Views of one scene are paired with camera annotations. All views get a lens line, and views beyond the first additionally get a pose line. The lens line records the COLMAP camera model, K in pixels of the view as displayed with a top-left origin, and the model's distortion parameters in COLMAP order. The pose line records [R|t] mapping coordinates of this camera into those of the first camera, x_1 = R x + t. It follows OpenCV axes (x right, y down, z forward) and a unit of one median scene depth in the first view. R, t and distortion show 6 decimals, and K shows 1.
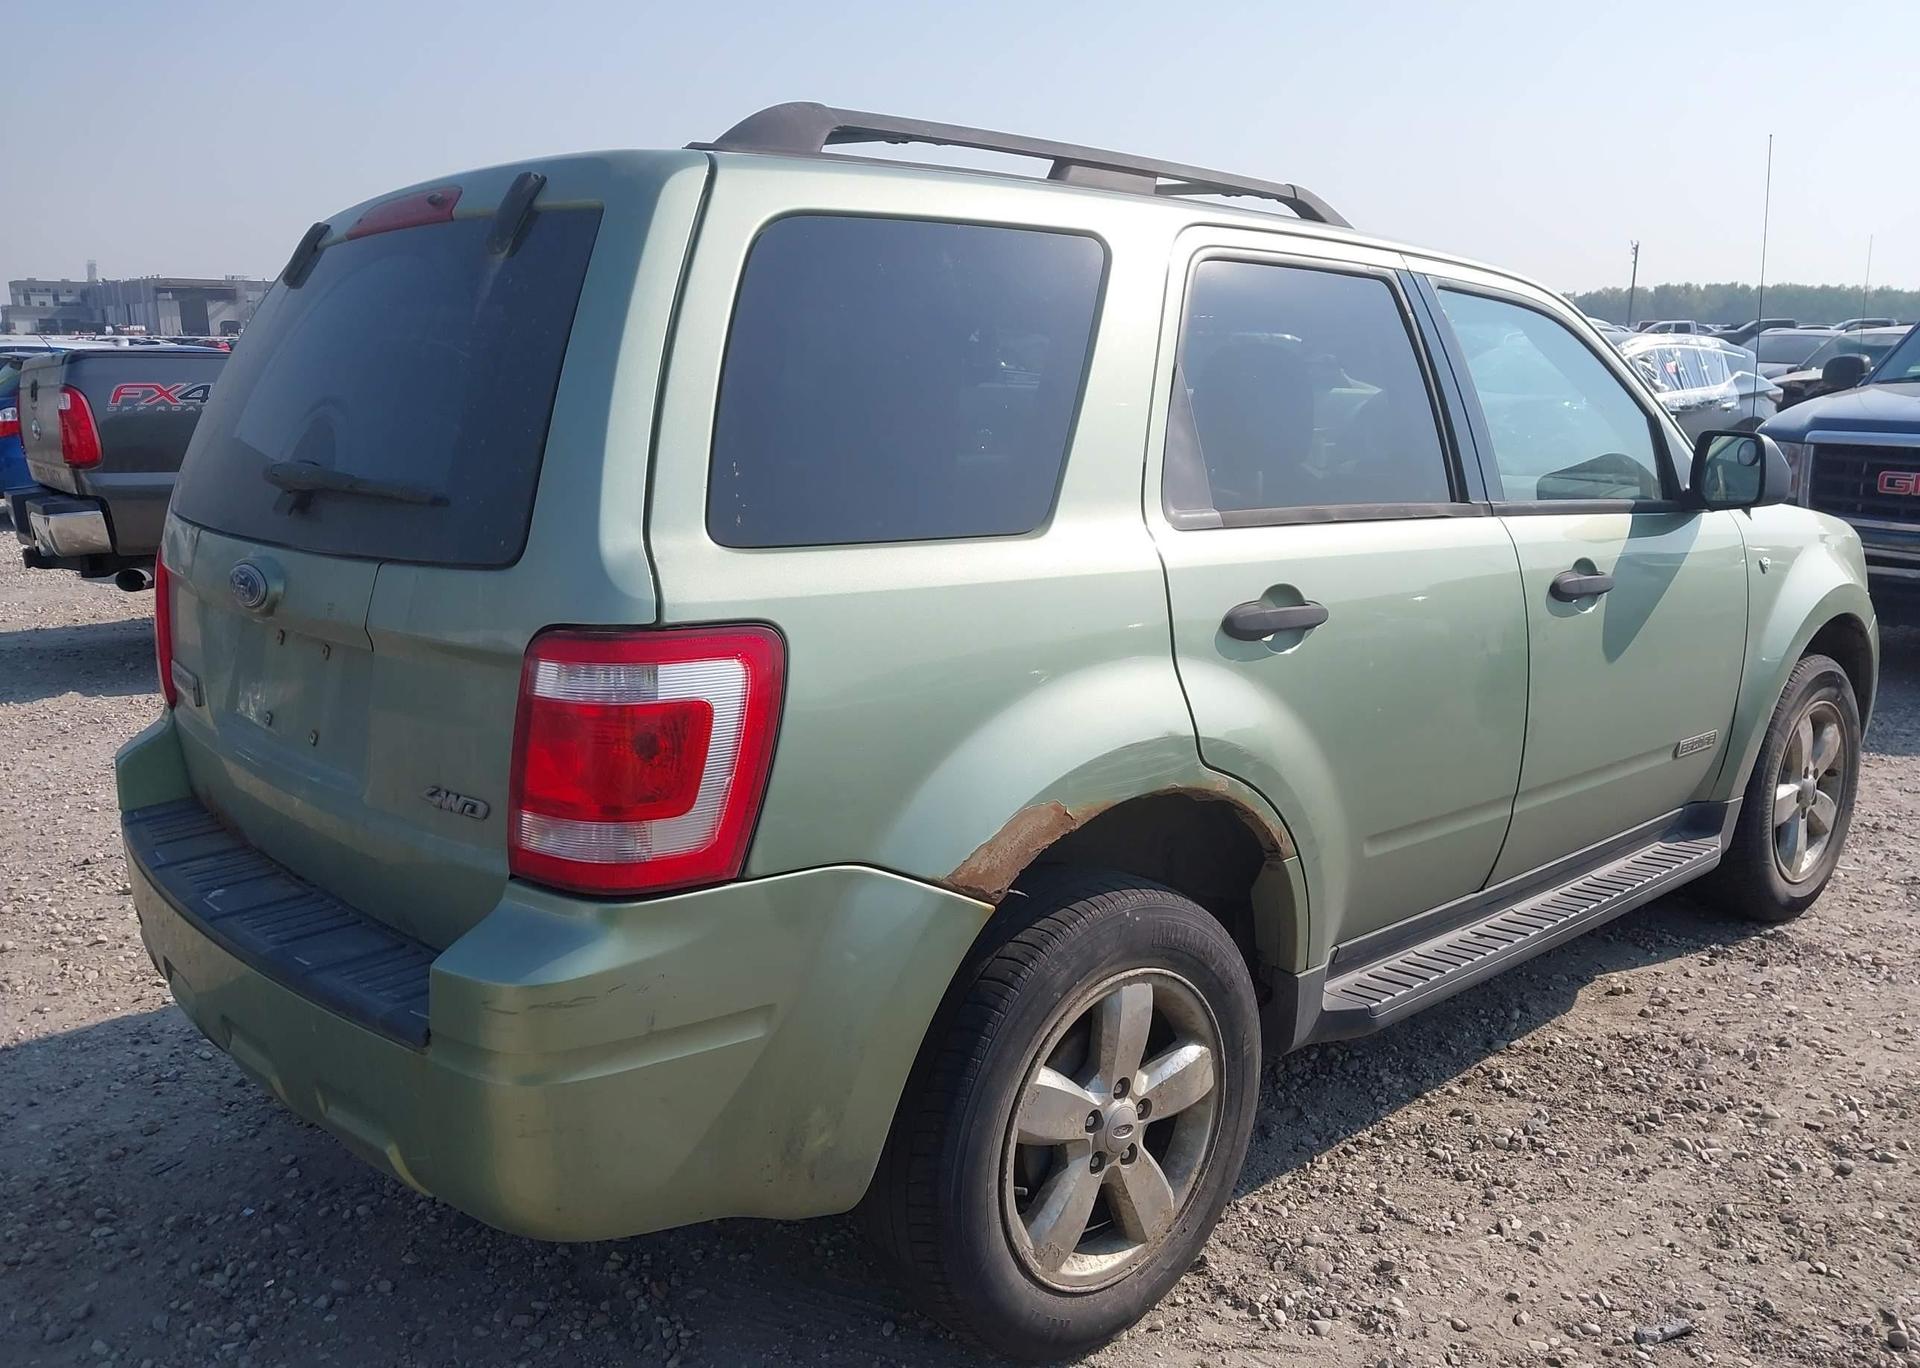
lens RADIAL K [[1460.0, 0, 997.5], [0, 1460.0, 727.9], [0, 0, 1]] dist [0.010448, 0.002547]
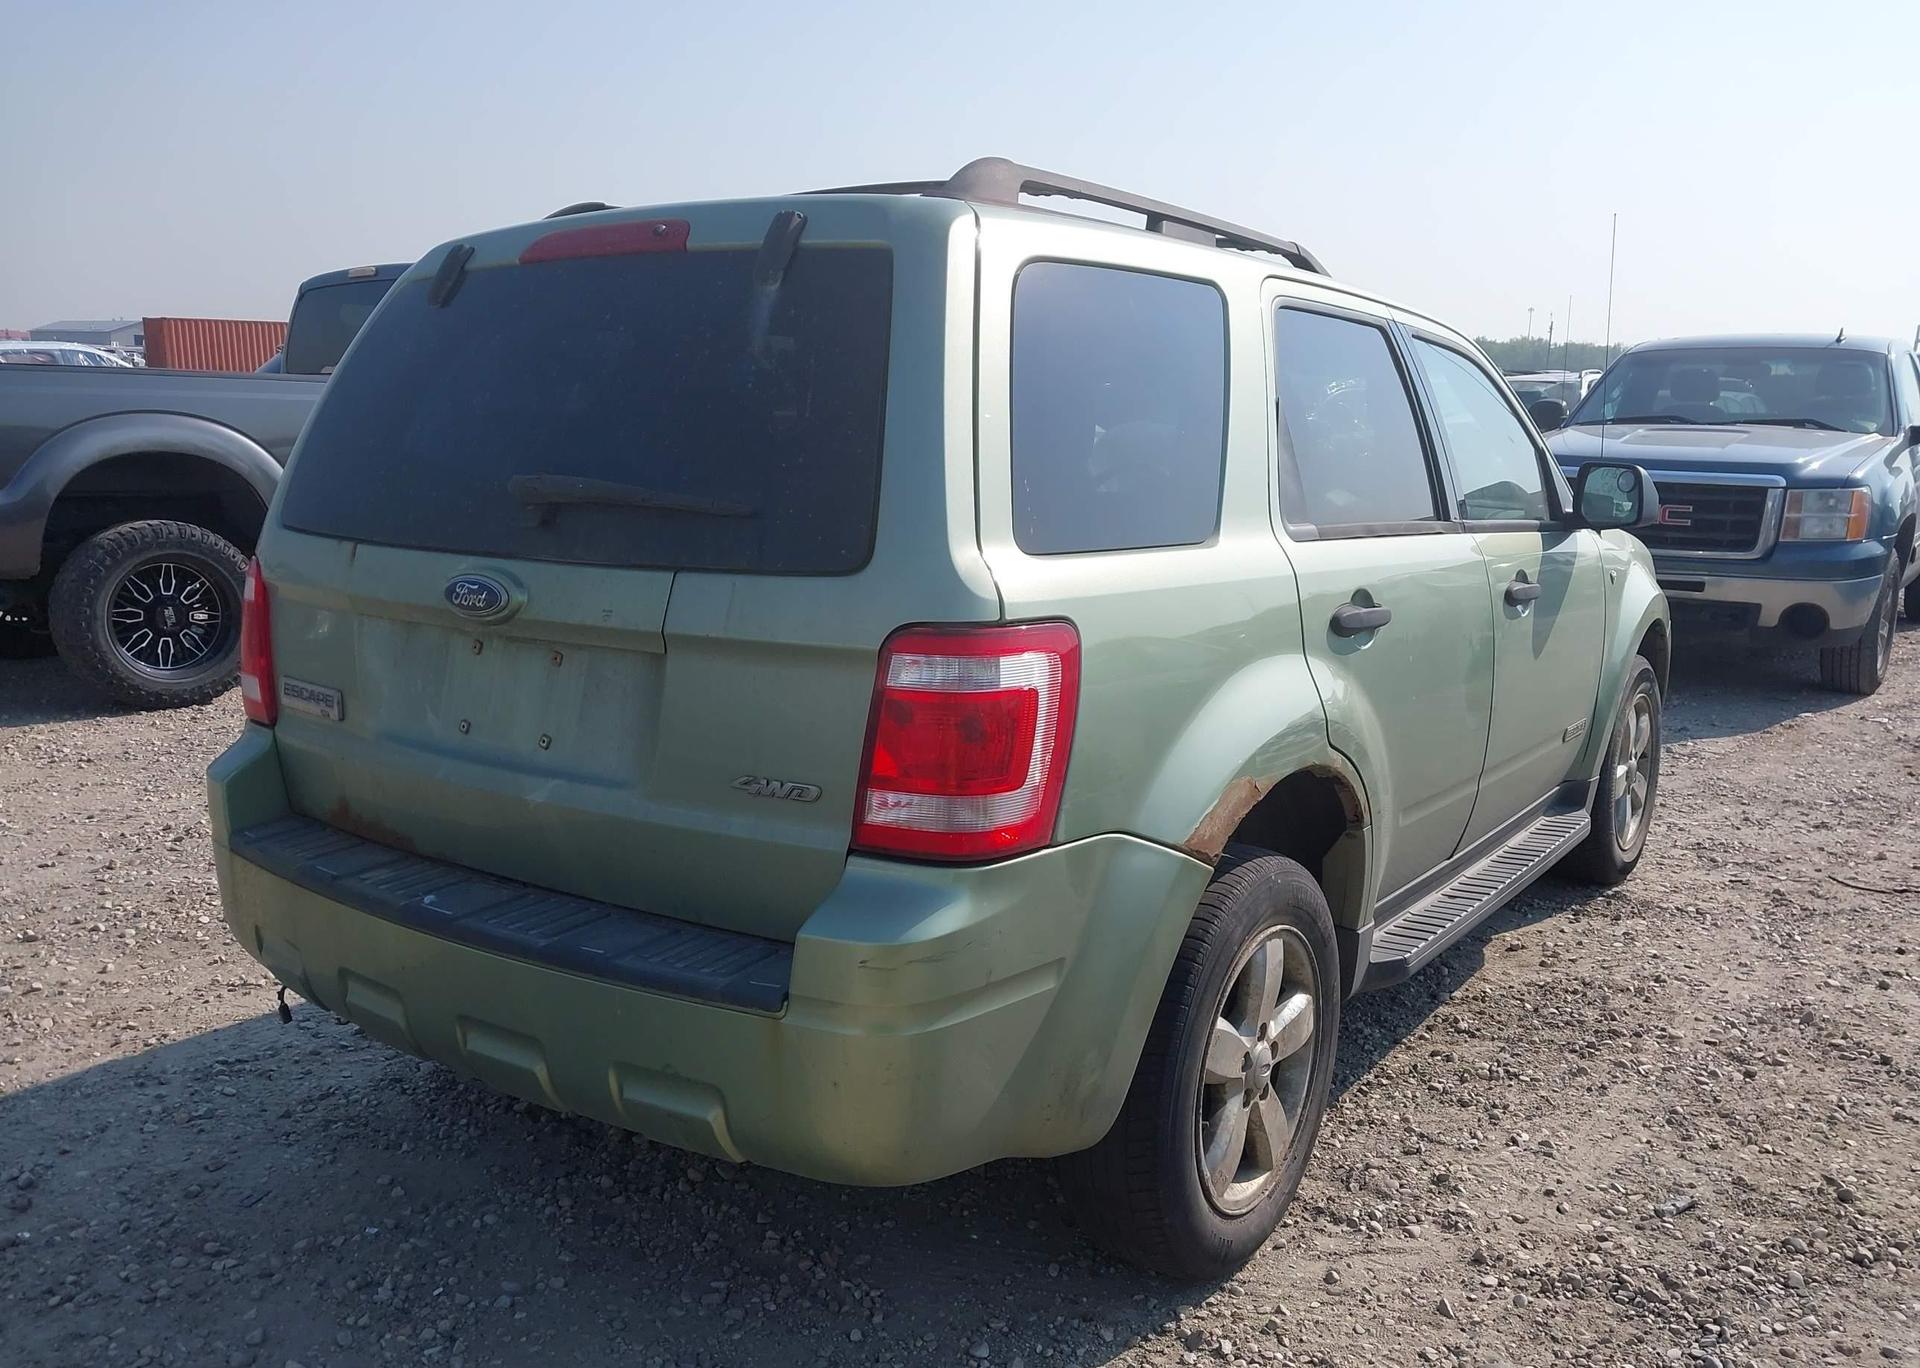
lens RADIAL K [[1460.0, 0, 997.5], [0, 1460.0, 727.9], [0, 0, 1]] dist [0.010448, 0.002547]
pose [[0.978082, -0.026727, 0.206498, -0.311318], [0.030570, 0.999413, -0.015441, 0.019270], [-0.205964, 0.021415, 0.978325, -0.067668]]
